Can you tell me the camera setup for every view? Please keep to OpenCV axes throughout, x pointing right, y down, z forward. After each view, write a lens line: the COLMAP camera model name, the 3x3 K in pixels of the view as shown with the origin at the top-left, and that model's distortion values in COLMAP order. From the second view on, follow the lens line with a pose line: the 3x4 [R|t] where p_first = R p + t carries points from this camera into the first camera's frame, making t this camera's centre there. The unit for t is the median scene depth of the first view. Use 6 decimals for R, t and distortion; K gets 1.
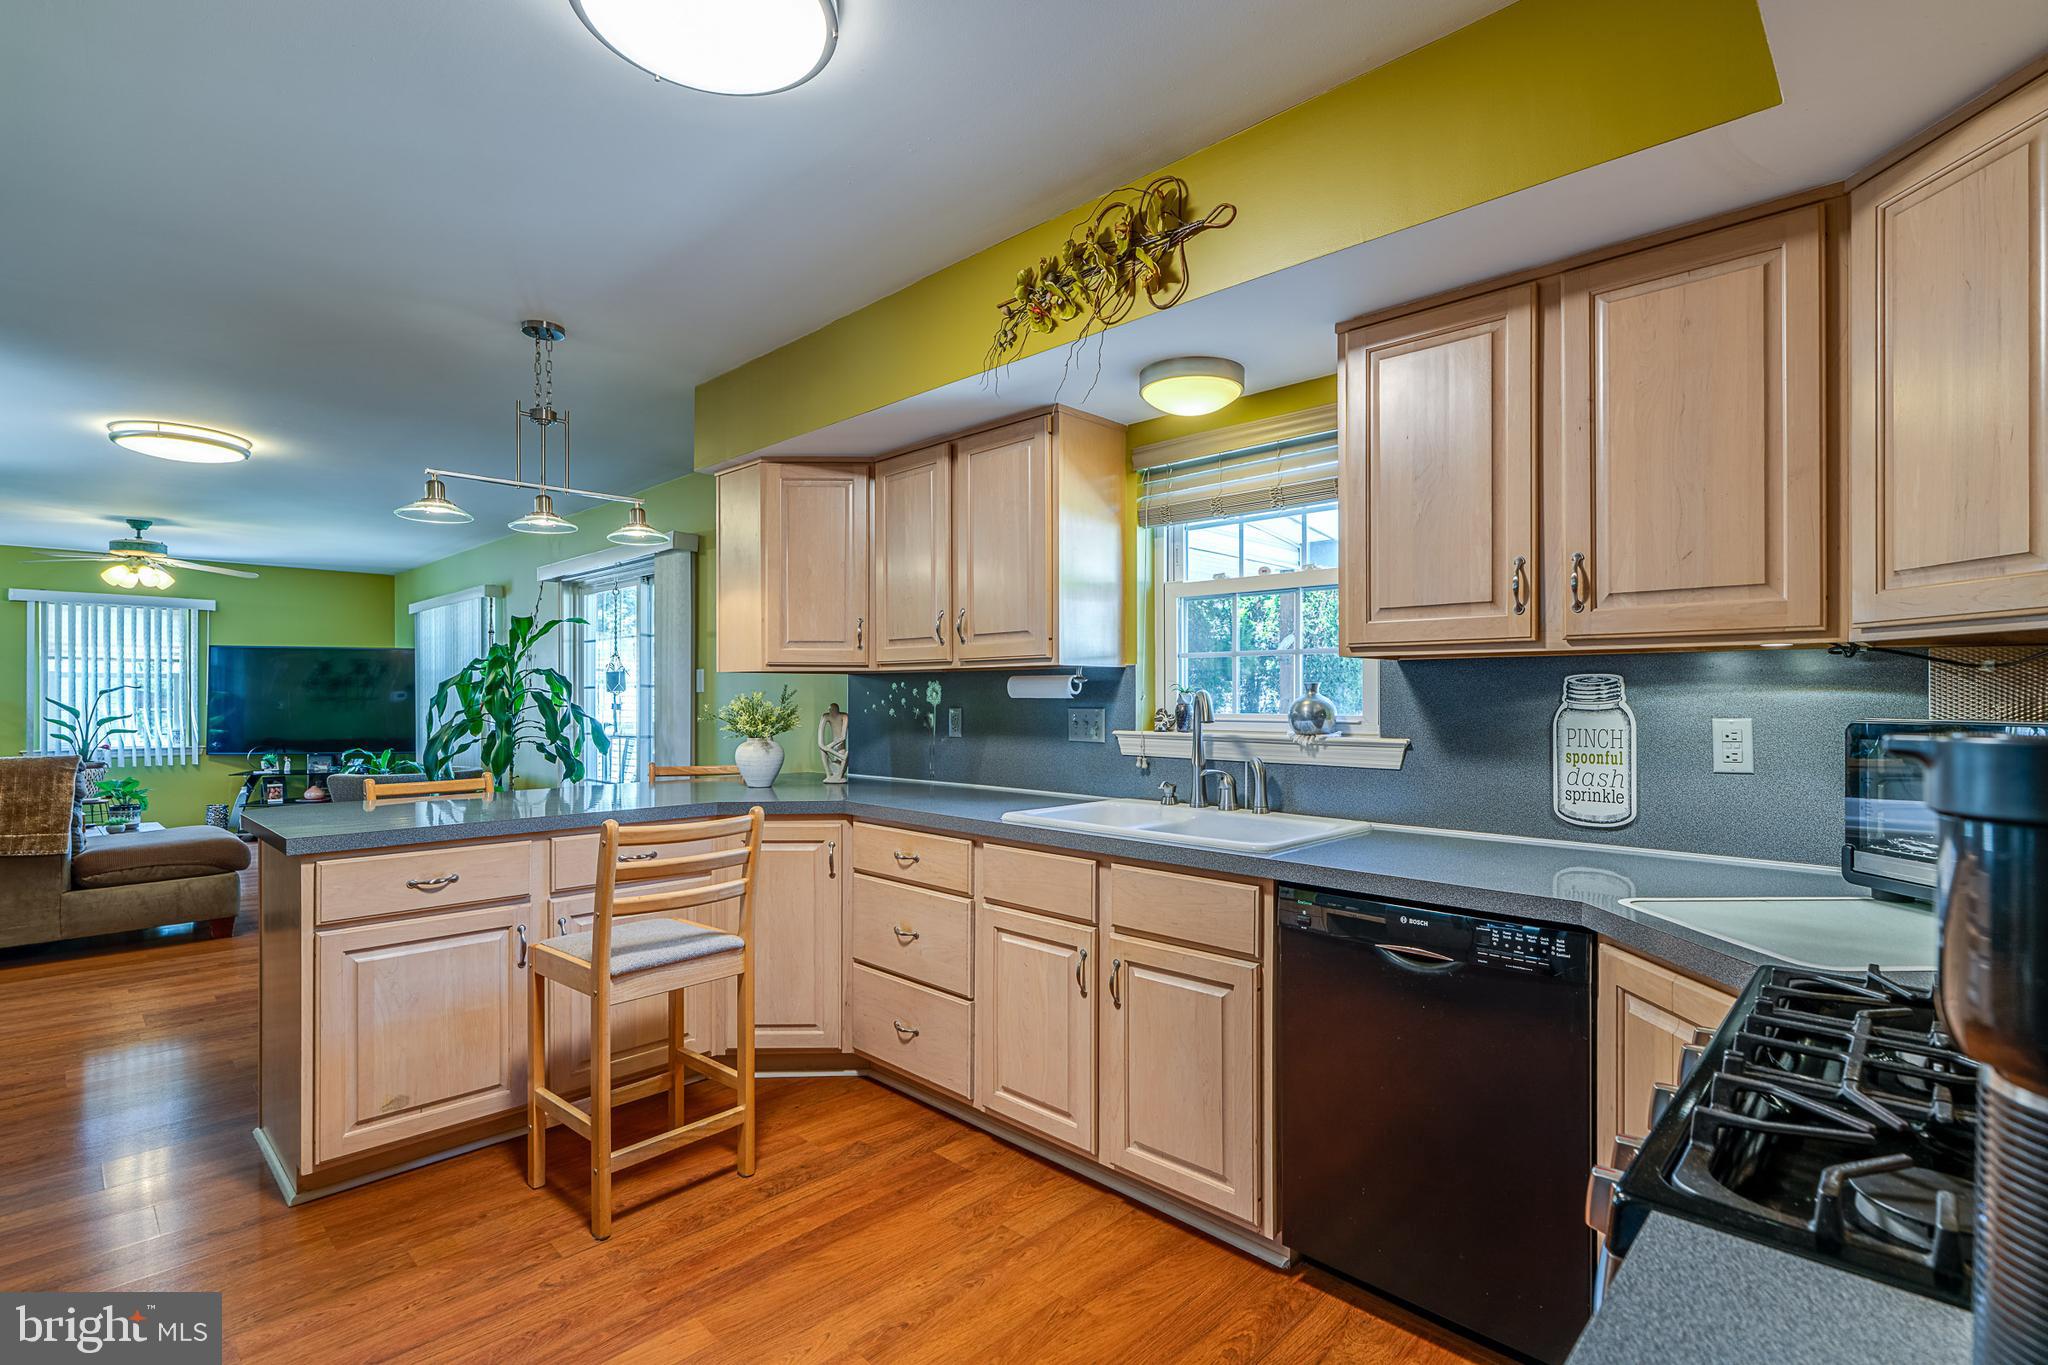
lens RADIAL K [[944.8, 0, 1053.7], [0, 944.8, 698.4], [0, 0, 1]] dist [-0.010703, -0.000375]
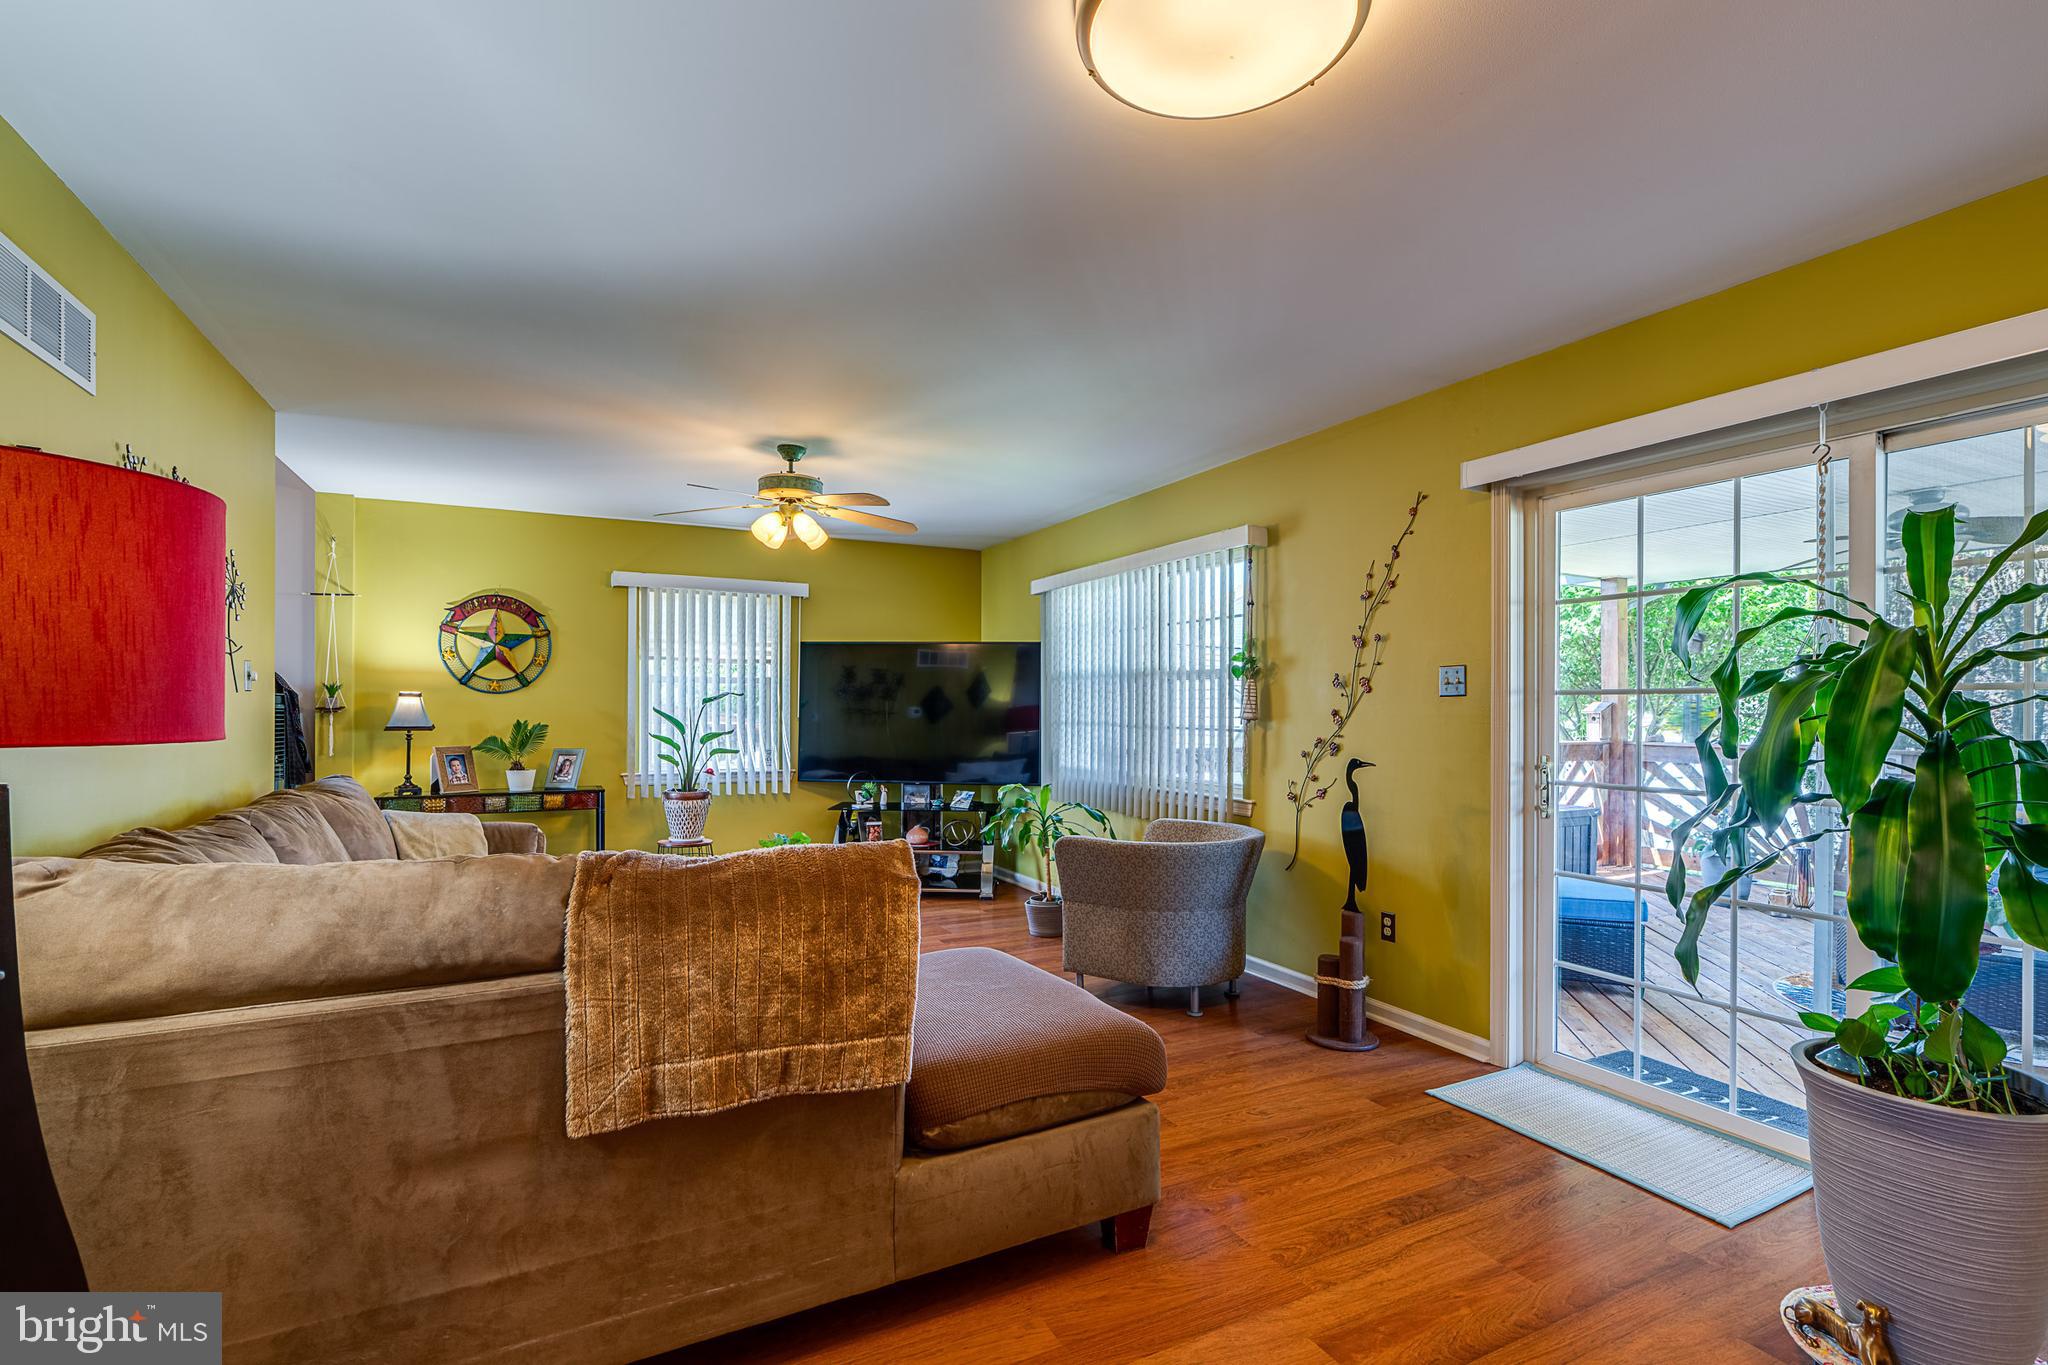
lens RADIAL K [[933.2, 0, 1012.8], [0, 933.2, 710.7], [0, 0, 1]] dist [-0.001149, 0.000485]
pose [[0.935837, 0.004661, -0.352402, -0.483688], [-0.004506, 0.999989, 0.001261, -0.000562], [0.352404, 0.000407, 0.935848, 0.347641]]
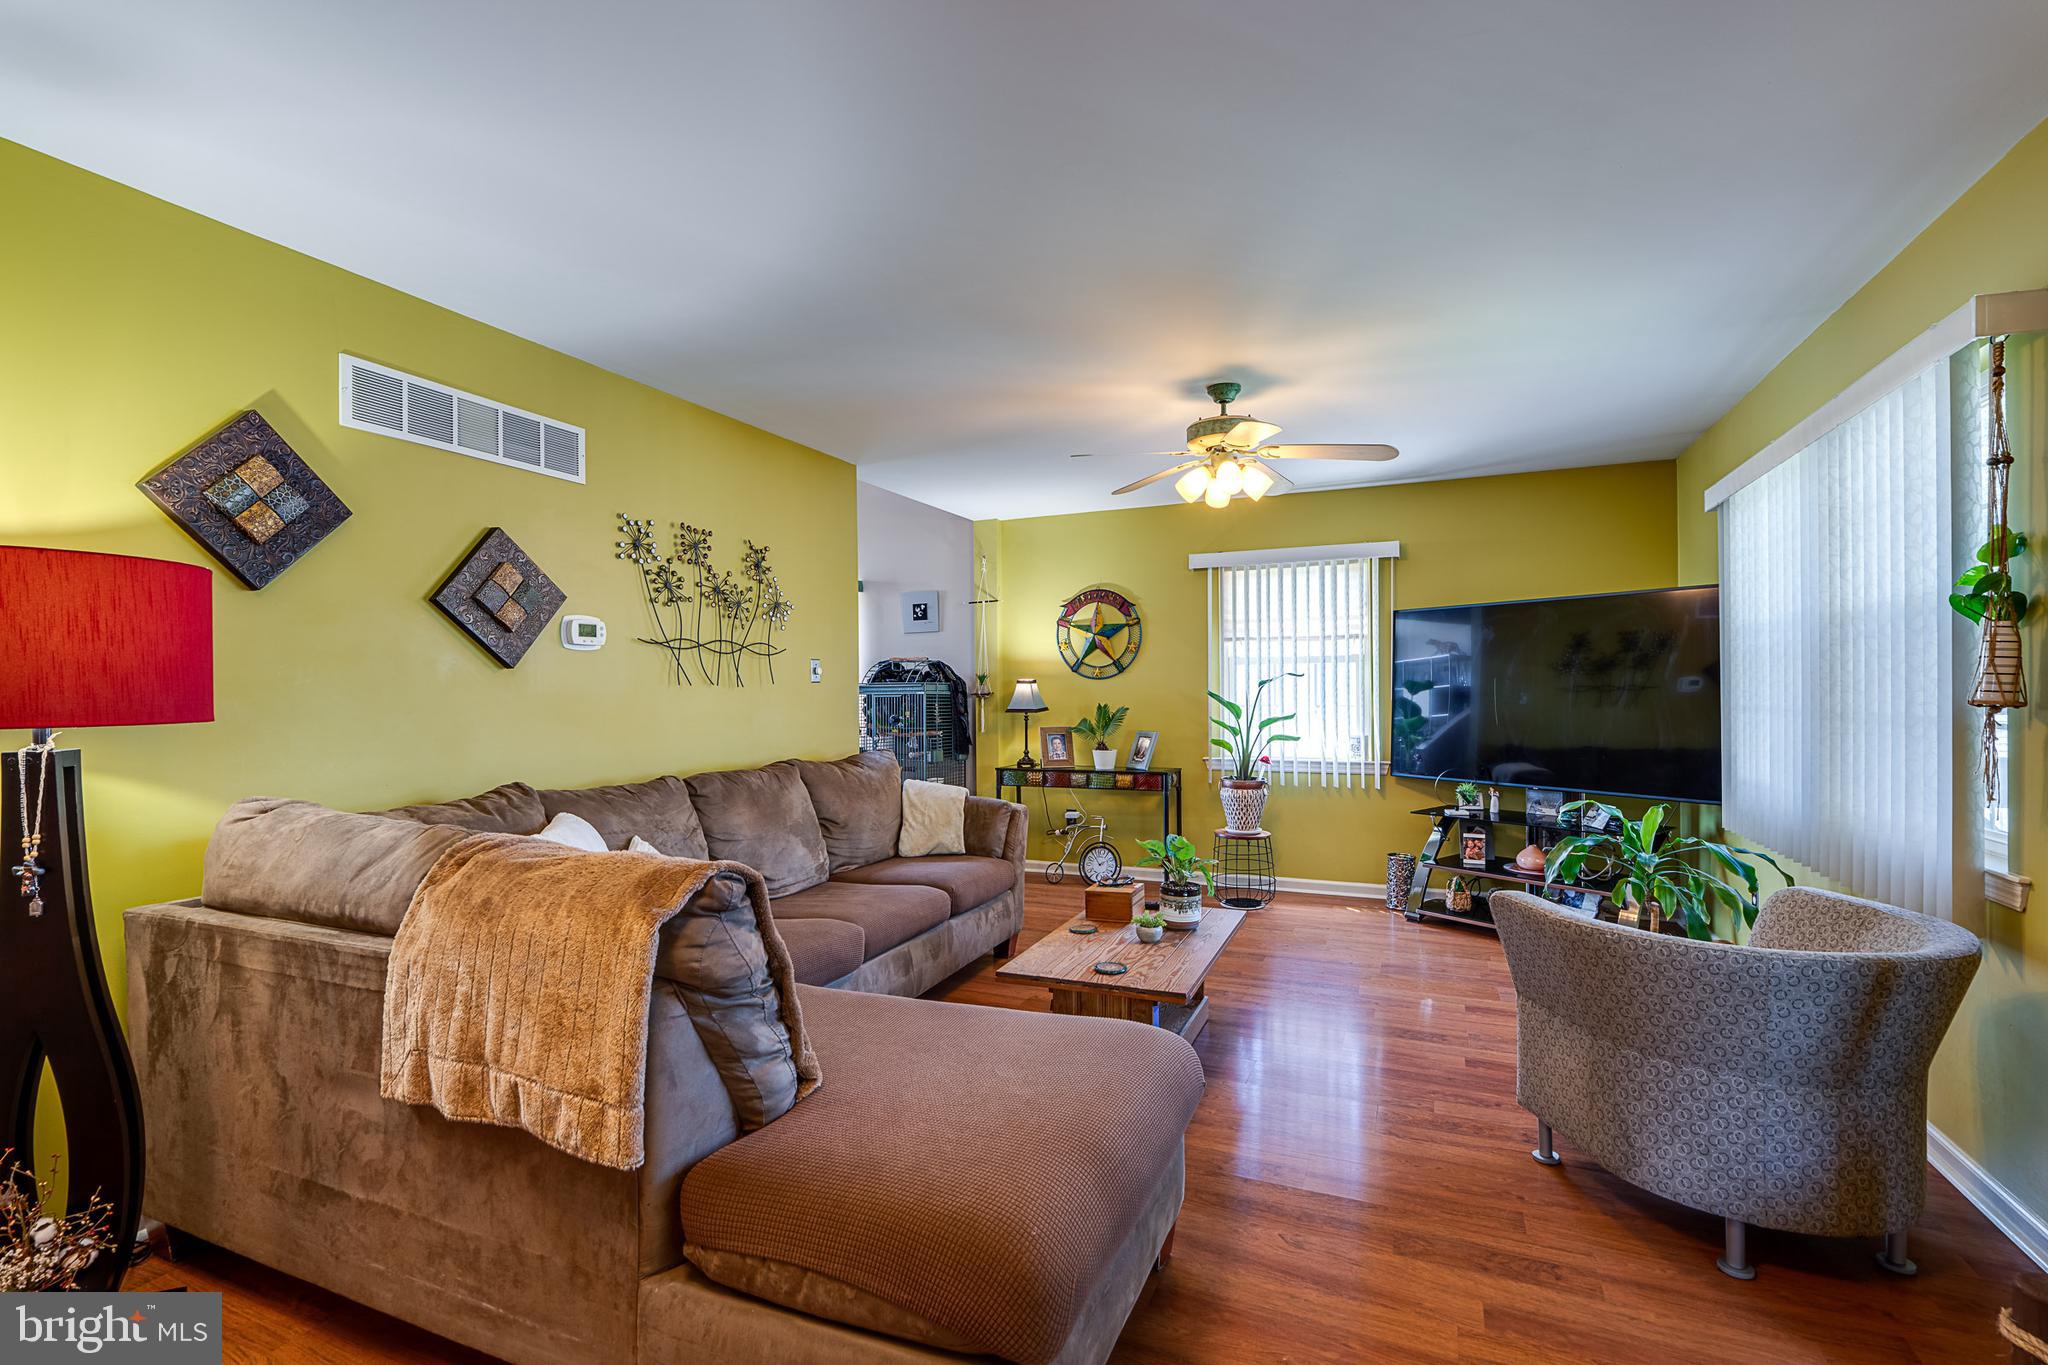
lens RADIAL K [[916.8, 0, 1025.8], [0, 916.8, 697.2], [0, 0, 1]] dist [-0.000503, 0.000166]
pose [[0.327692, 0.003746, -0.944777, -0.394266], [0.006866, 0.999956, 0.006346, -0.001266], [0.944760, -0.008566, 0.327652, 0.570956]]
